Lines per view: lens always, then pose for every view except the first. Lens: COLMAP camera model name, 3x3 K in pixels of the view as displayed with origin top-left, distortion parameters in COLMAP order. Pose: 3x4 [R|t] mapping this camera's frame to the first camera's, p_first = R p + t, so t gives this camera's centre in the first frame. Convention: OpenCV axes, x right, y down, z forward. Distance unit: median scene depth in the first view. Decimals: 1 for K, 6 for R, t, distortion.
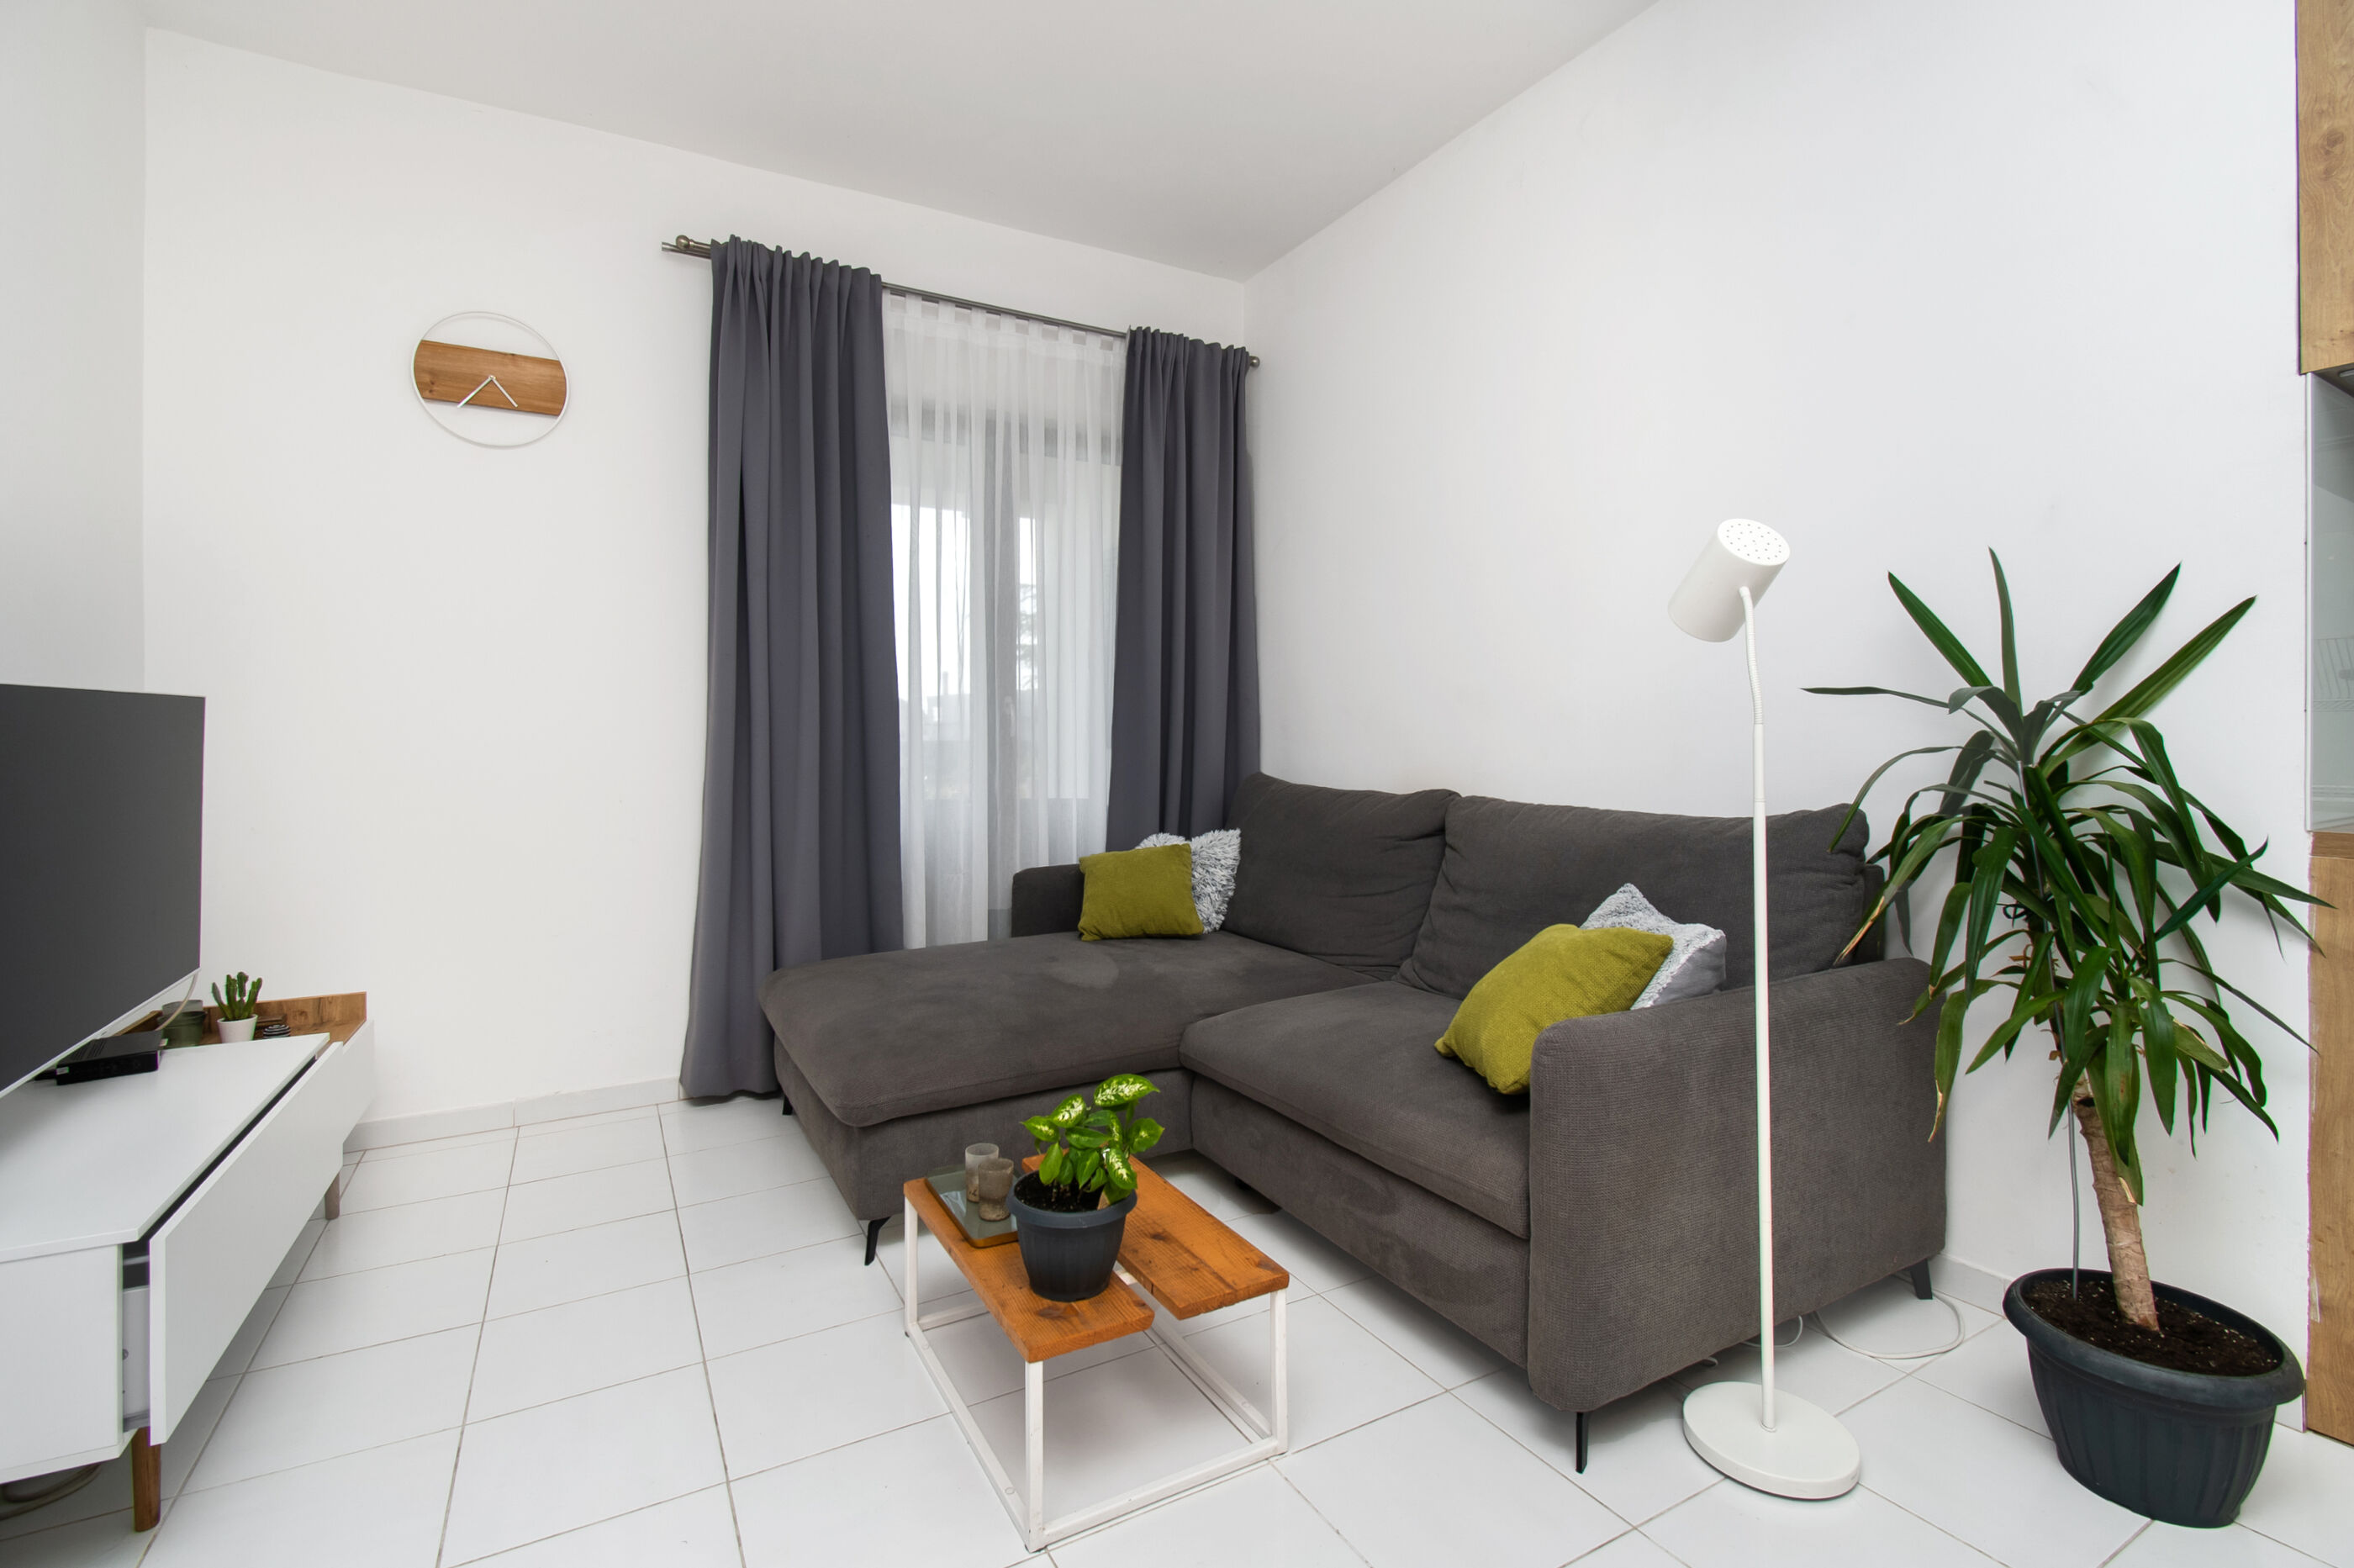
lens RADIAL K [[1065.9, 0, 1201.4], [0, 1065.9, 792.4], [0, 0, 1]] dist [0.008955, -0.010467]
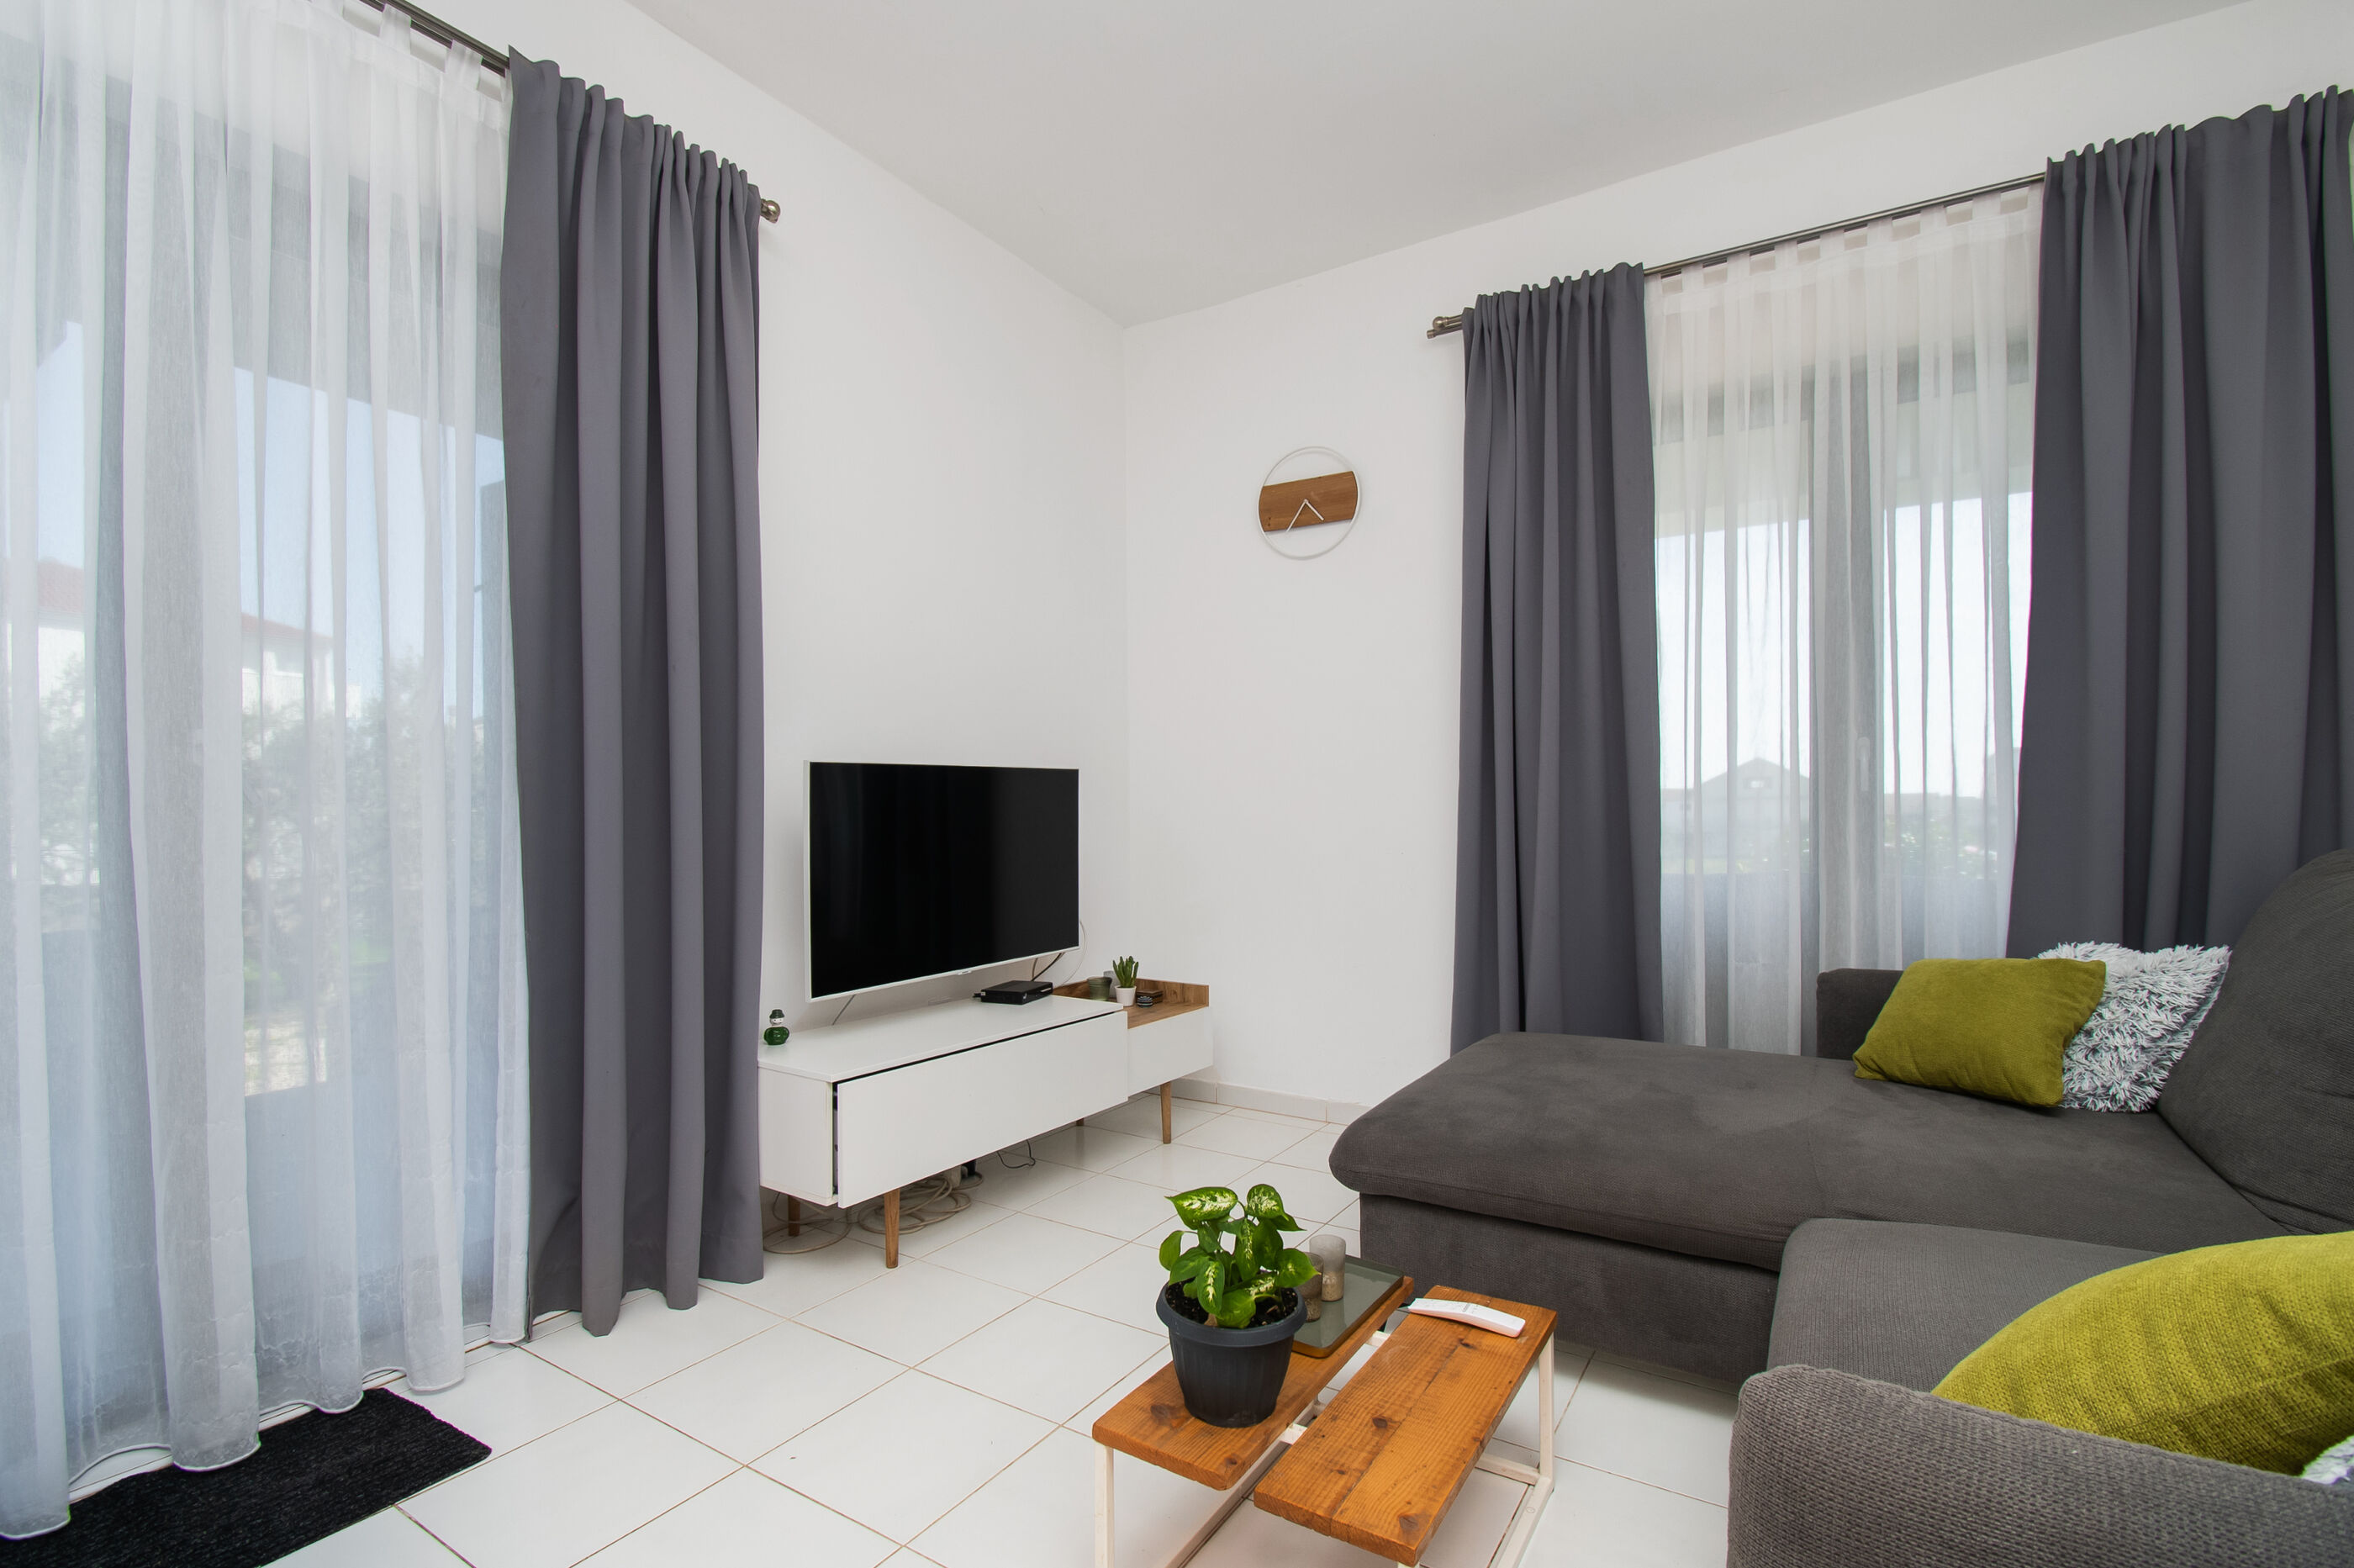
lens RADIAL K [[1065.9, 0, 1192.0], [0, 1065.9, 858.2], [0, 0, 1]] dist [0.008955, -0.010467]
pose [[0.469254, 0.041943, -0.882067, 0.304967], [-0.042343, 0.998791, 0.024967, -0.004845], [0.882047, 0.025634, 0.470463, 0.266876]]
